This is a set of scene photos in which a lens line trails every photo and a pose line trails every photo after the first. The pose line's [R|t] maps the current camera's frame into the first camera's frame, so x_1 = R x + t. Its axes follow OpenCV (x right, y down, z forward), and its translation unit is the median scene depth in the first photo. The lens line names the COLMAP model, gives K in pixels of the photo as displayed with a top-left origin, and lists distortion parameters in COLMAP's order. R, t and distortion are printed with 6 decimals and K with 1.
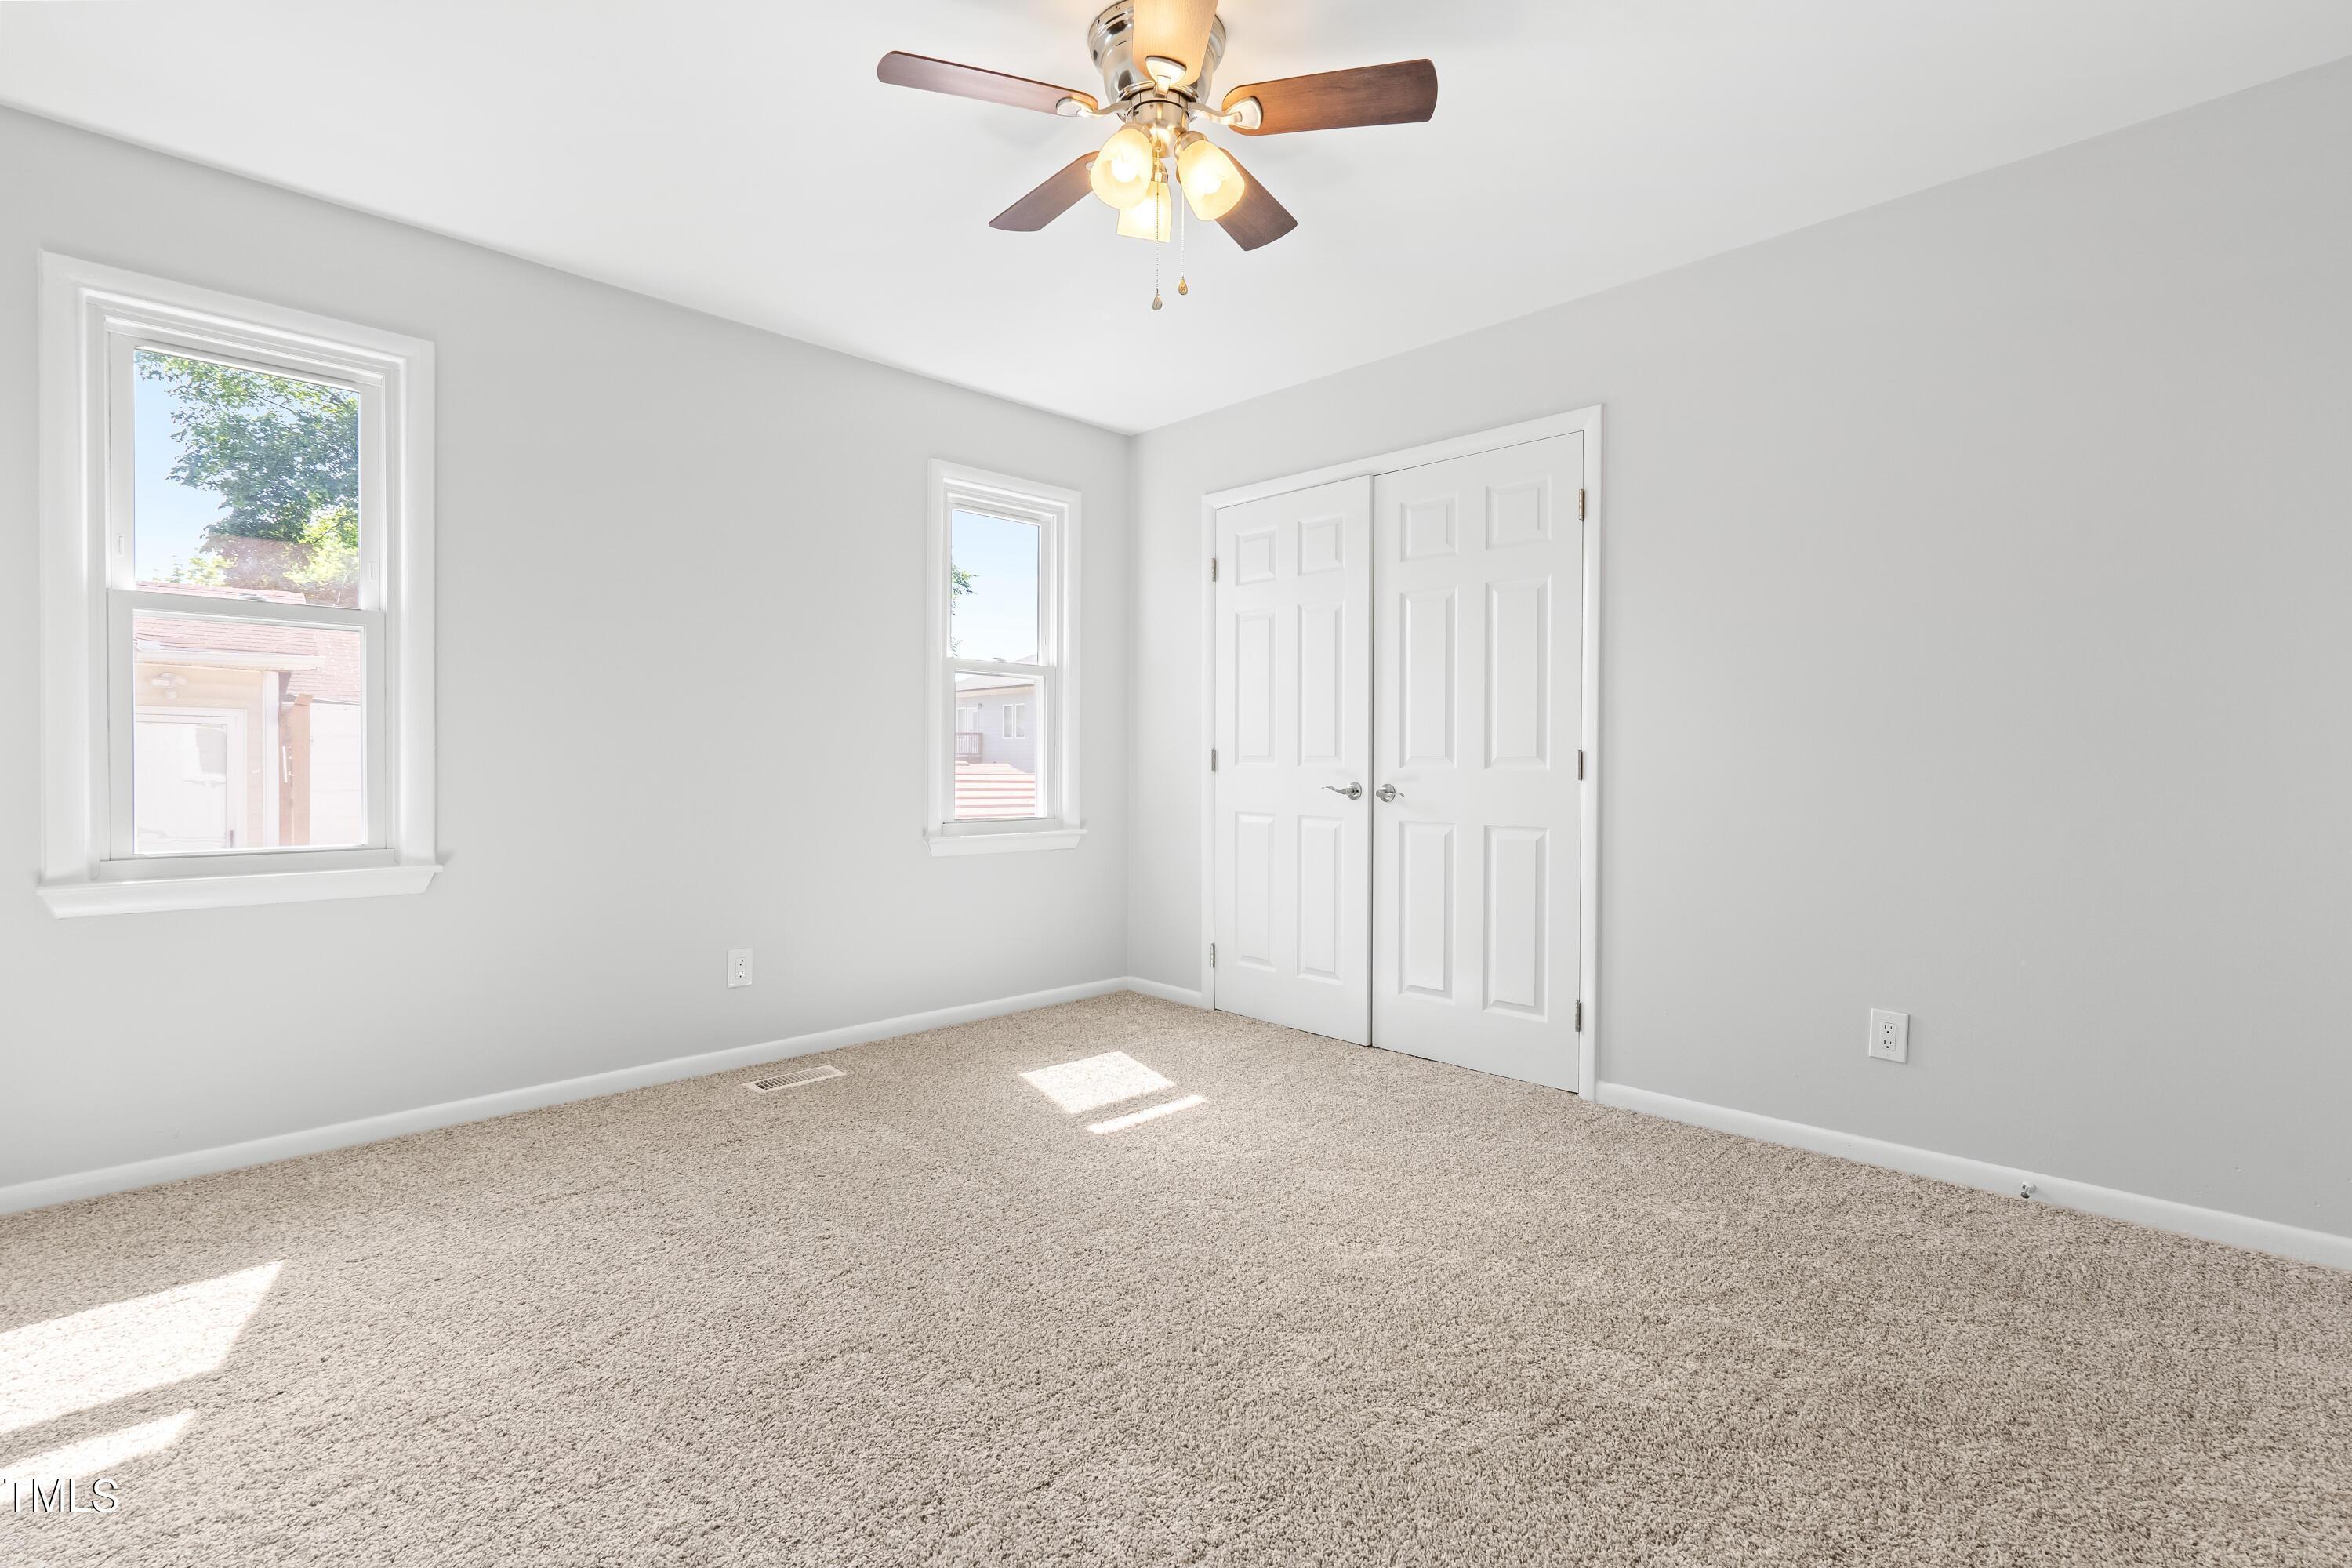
lens RADIAL K [[1063.1, 0, 1188.3], [0, 1063.1, 780.1], [0, 0, 1]] dist [-0.004250, 0.001102]
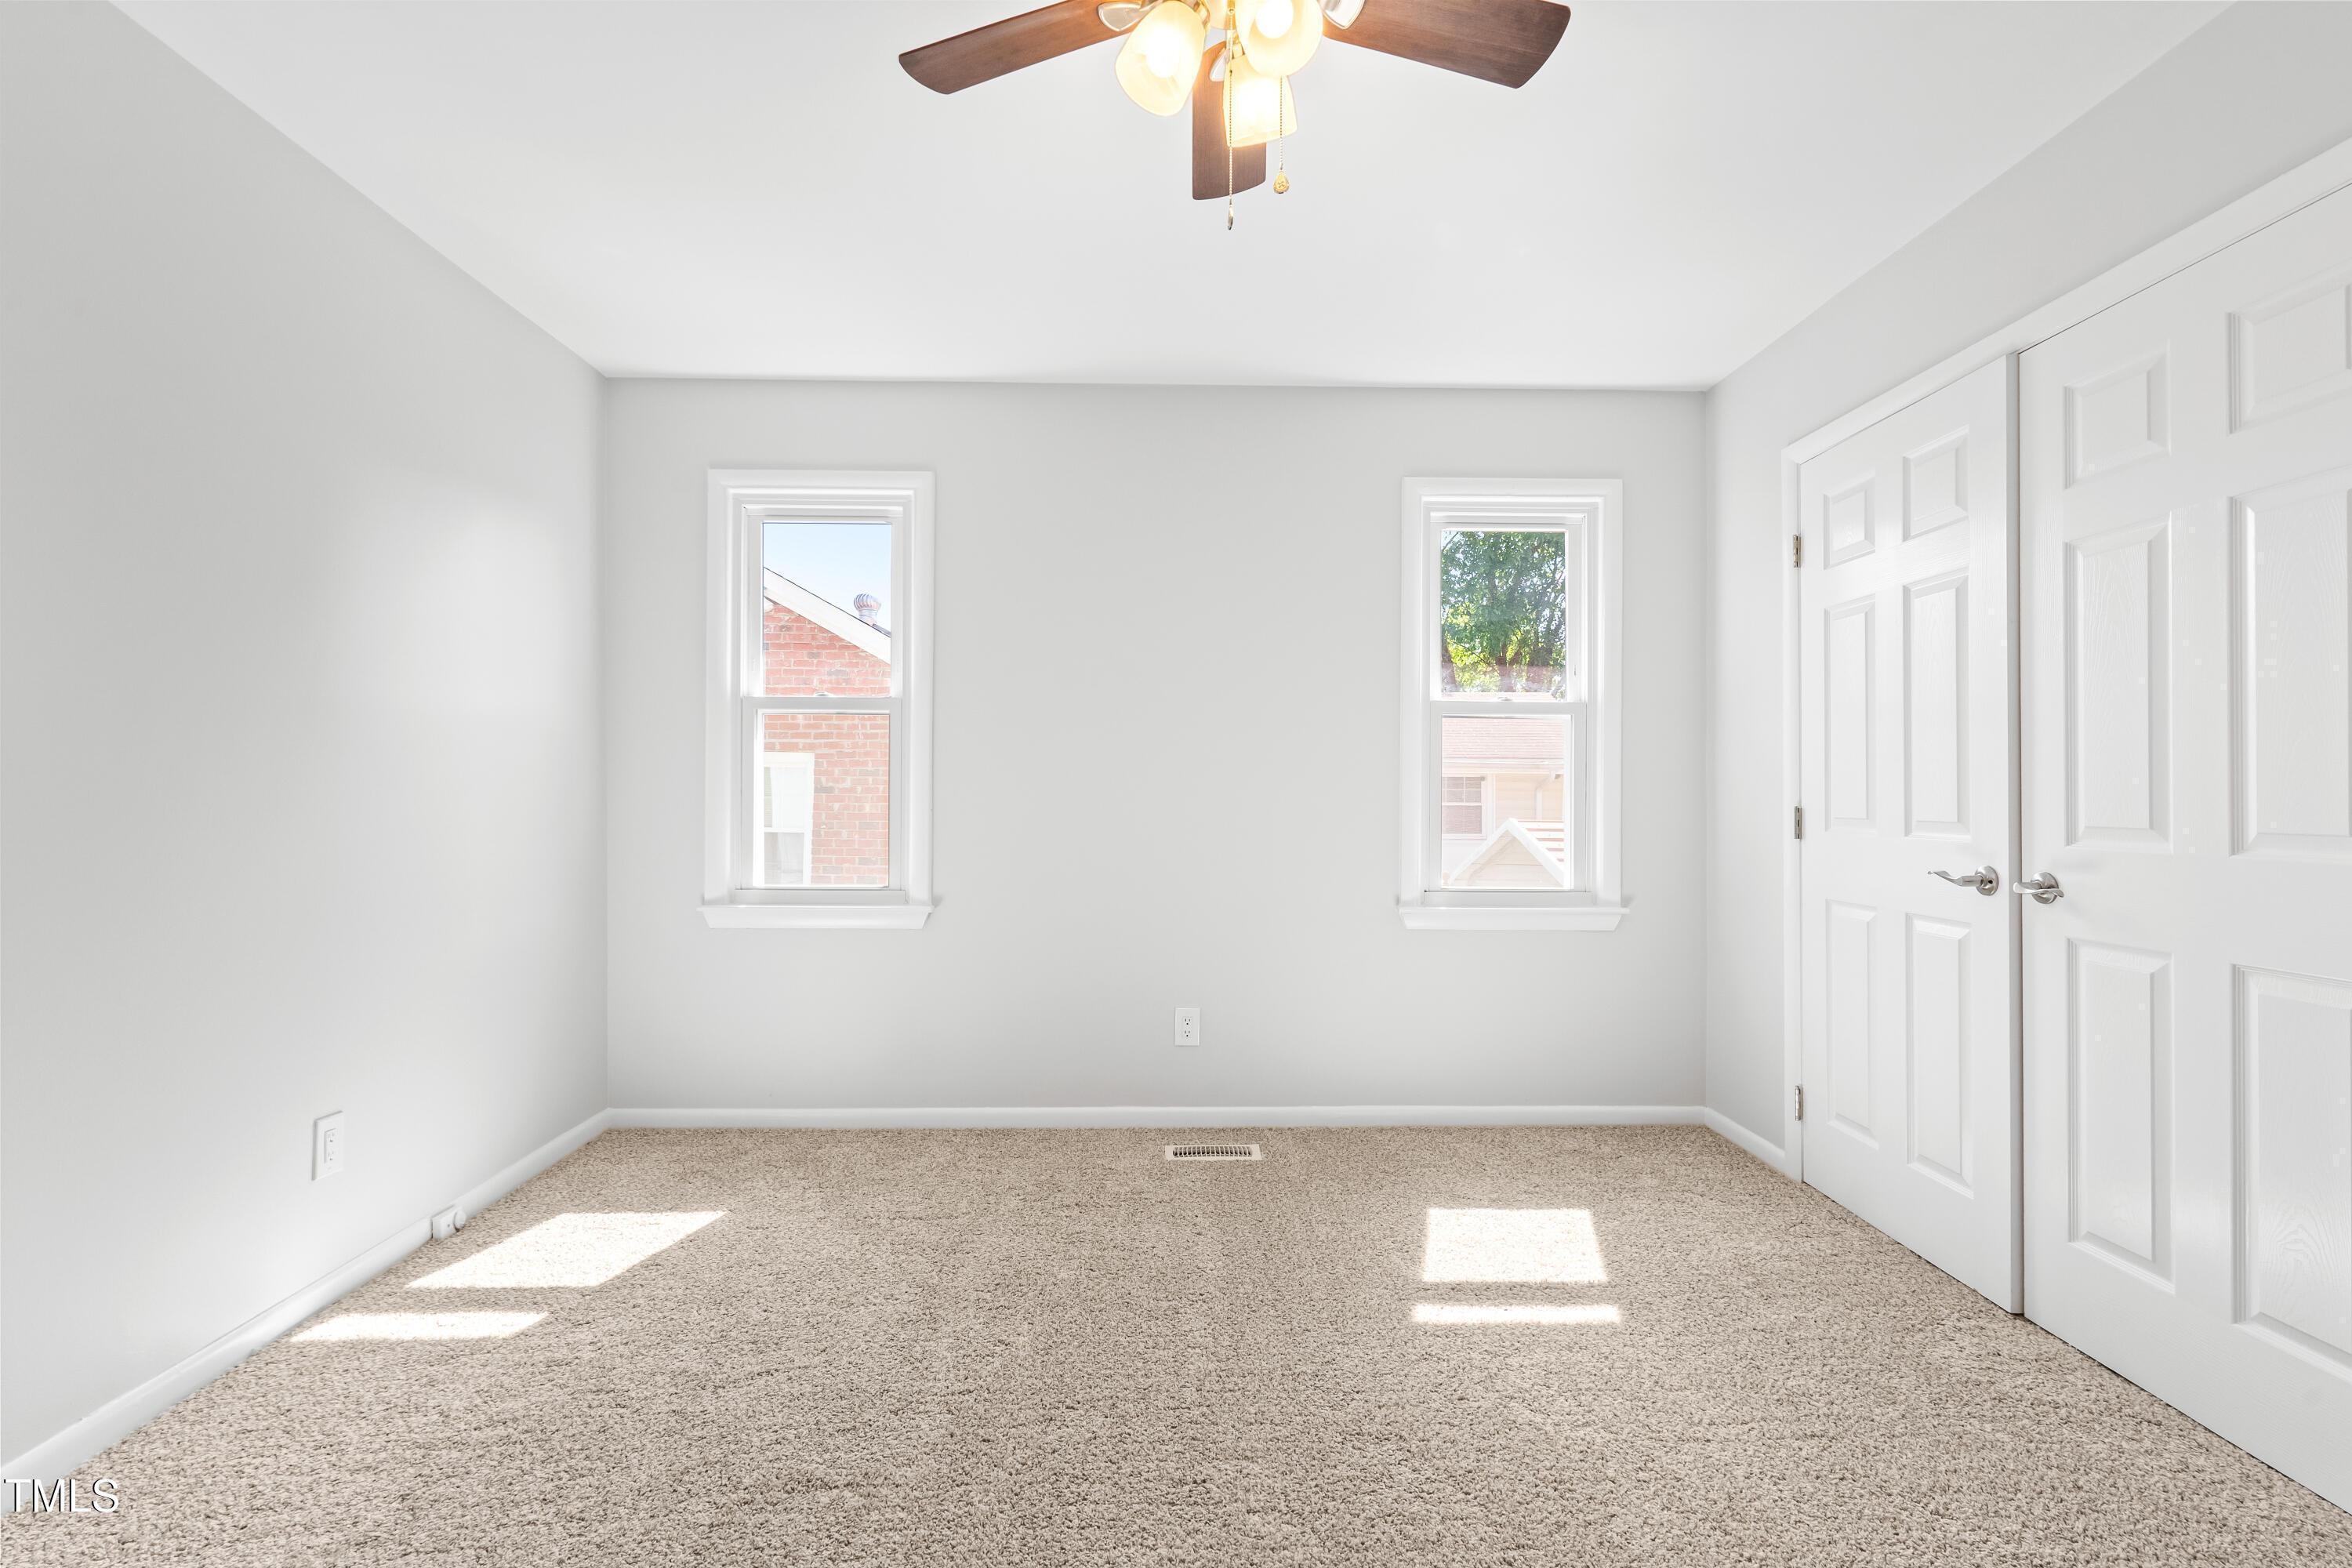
lens RADIAL K [[1063.1, 0, 1174.6], [0, 1063.1, 795.6], [0, 0, 1]] dist [-0.004250, 0.001102]
pose [[0.721406, -0.001689, -0.692510, 0.264102], [-0.015025, 0.999723, -0.018090, -0.022341], [0.692349, 0.023455, 0.721182, 0.268516]]
